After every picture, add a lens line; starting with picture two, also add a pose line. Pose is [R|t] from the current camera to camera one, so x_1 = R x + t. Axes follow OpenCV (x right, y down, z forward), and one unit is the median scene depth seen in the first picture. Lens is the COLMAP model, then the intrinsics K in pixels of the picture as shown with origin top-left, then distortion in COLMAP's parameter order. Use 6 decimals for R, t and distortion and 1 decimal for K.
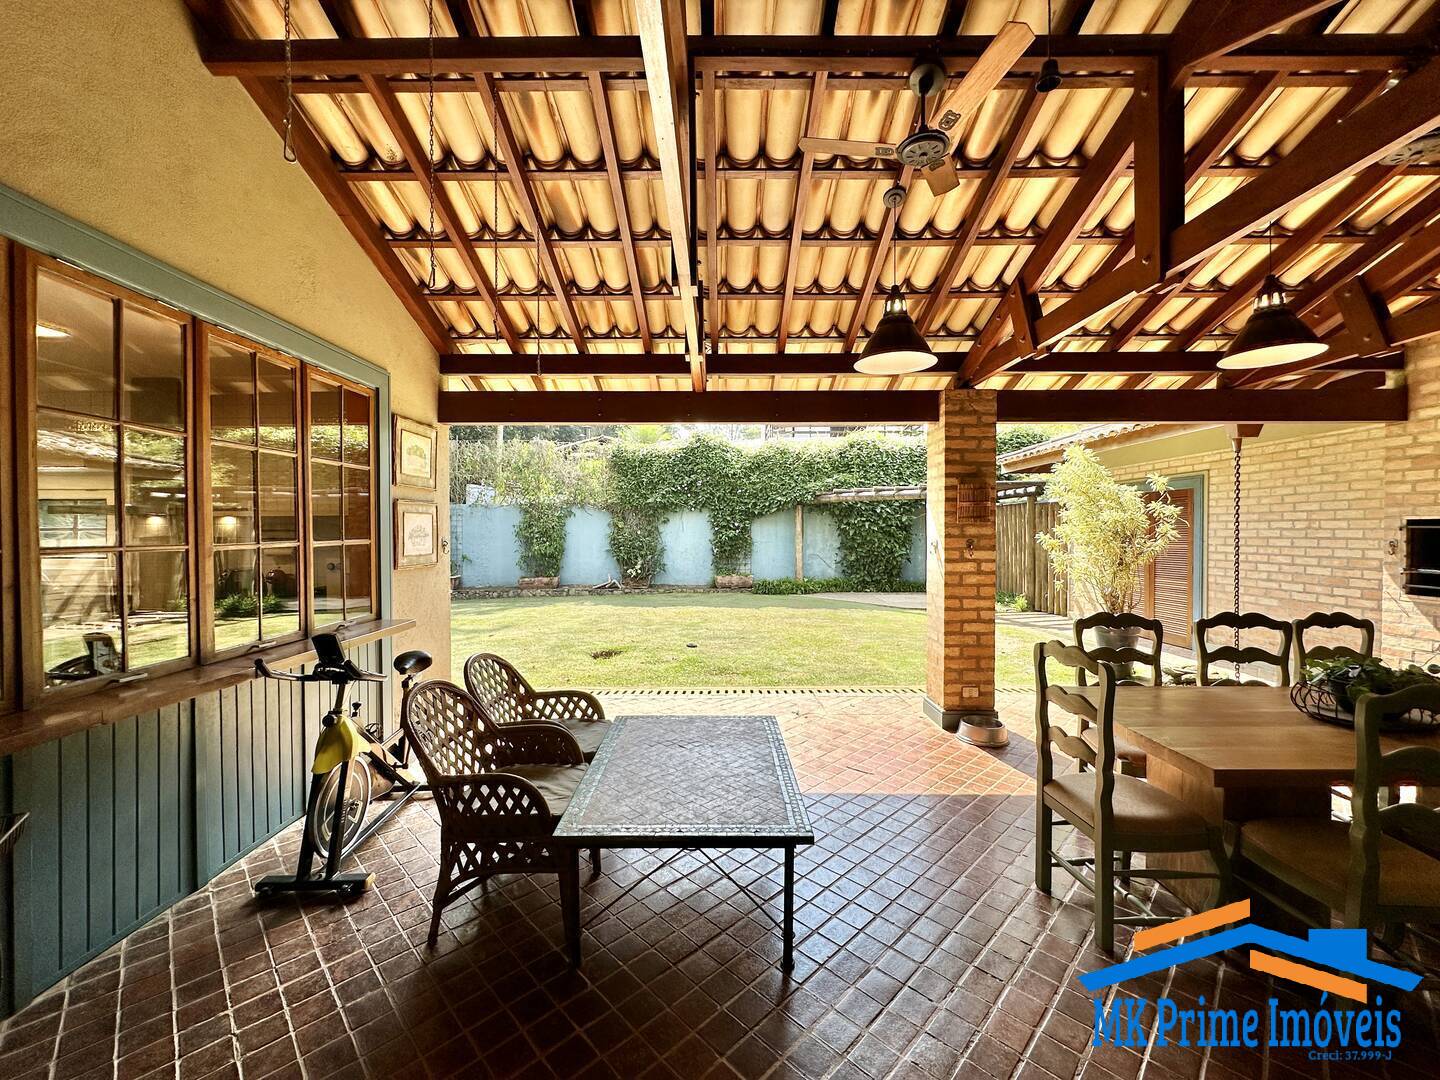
lens RADIAL K [[582.1, 0, 721.6], [0, 582.1, 540.1], [0, 0, 1]] dist [-0.002588, -0.000184]
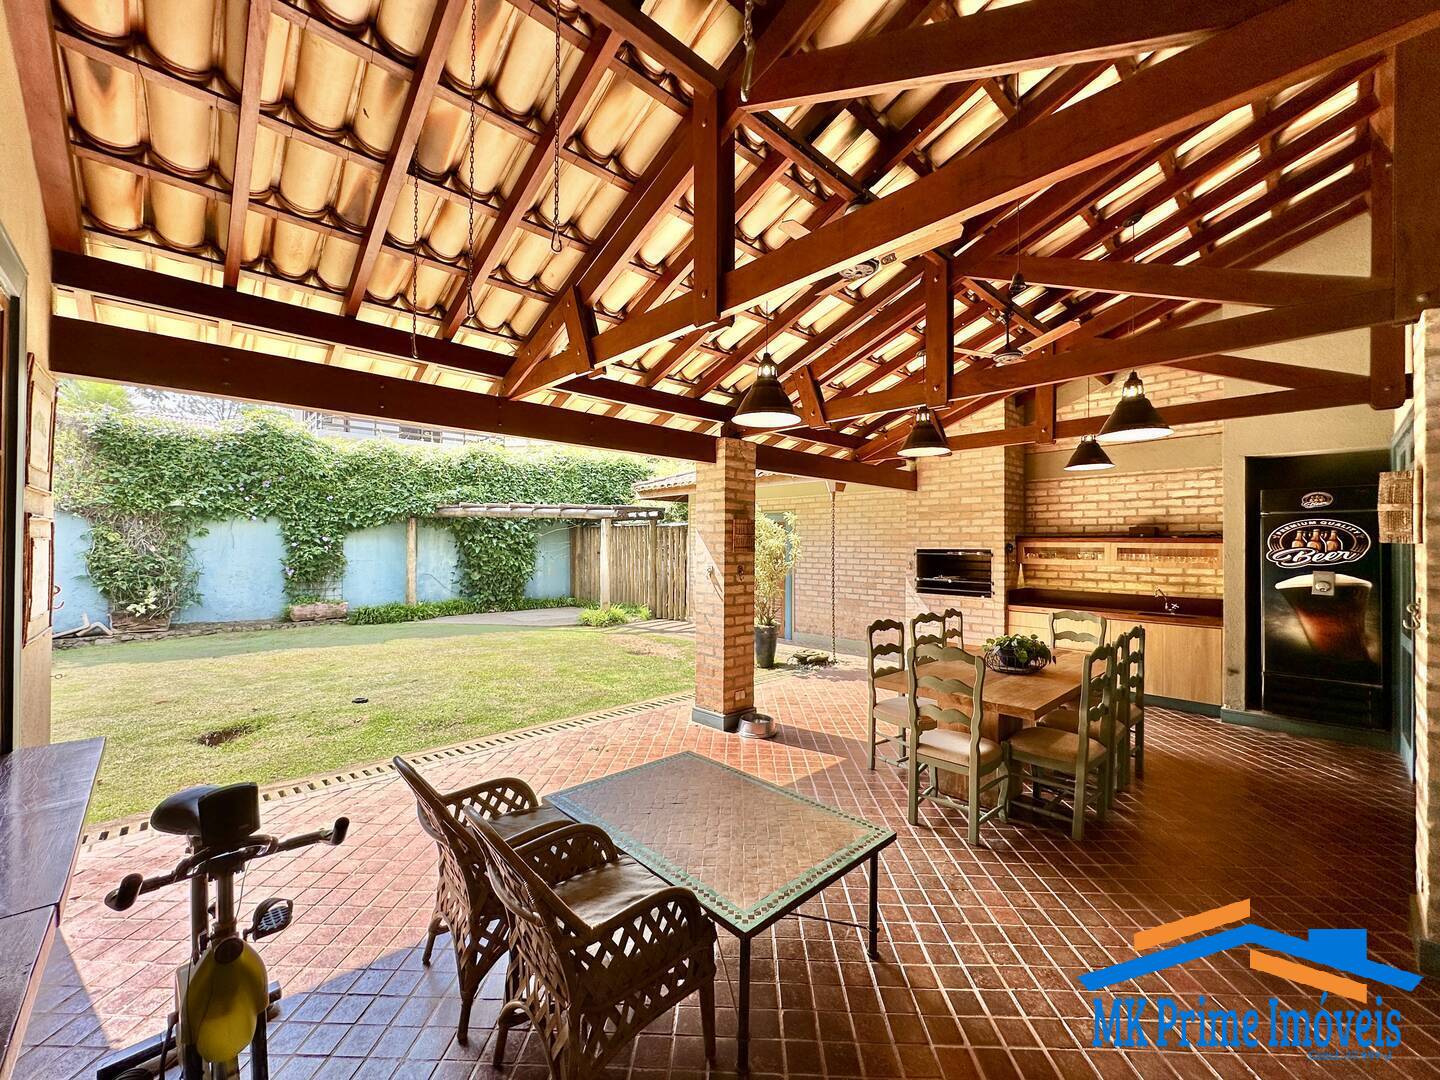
lens RADIAL K [[582.1, 0, 721.6], [0, 582.1, 540.1], [0, 0, 1]] dist [-0.002588, -0.000184]
pose [[0.717494, 0.011311, 0.696473, -0.319715], [0.001802, 0.999835, -0.018093, -0.024098], [-0.696562, 0.014237, 0.717355, 0.130801]]
